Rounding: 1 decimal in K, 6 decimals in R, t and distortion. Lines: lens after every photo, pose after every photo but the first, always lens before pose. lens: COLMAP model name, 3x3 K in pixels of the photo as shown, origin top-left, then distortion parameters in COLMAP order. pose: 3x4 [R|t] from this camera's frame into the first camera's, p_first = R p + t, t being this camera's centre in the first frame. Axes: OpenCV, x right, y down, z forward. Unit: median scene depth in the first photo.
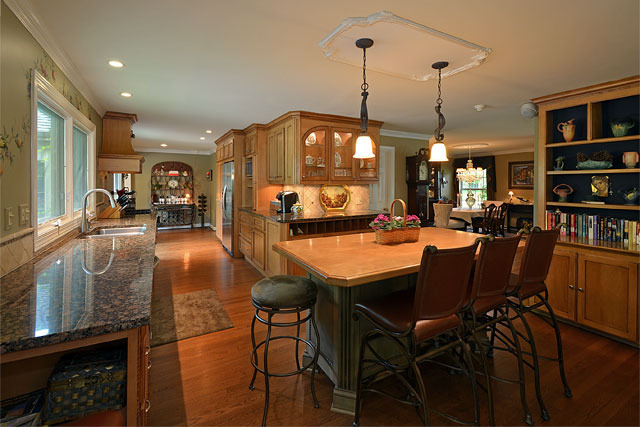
lens RADIAL K [[289.4, 0, 304.6], [0, 289.4, 185.1], [0, 0, 1]] dist [0.001431, -0.002837]
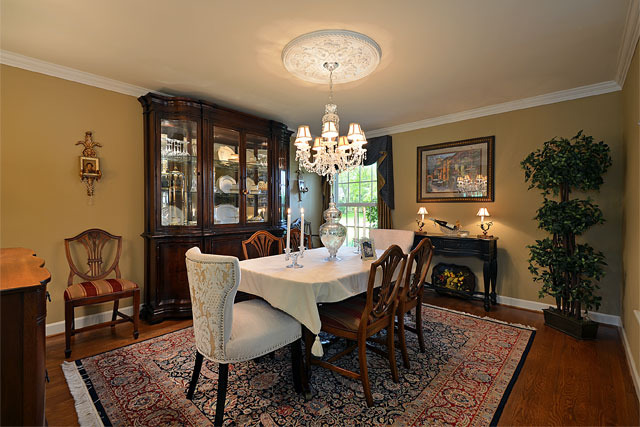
lens RADIAL K [[289.4, 0, 318.6], [0, 289.4, 211.5], [0, 0, 1]] dist [0.001431, -0.002837]
pose [[0.937621, -0.002948, 0.347647, 0.237309], [0.000740, 0.999979, 0.006484, 0.015212], [-0.347658, -0.005822, 0.937603, 0.373429]]
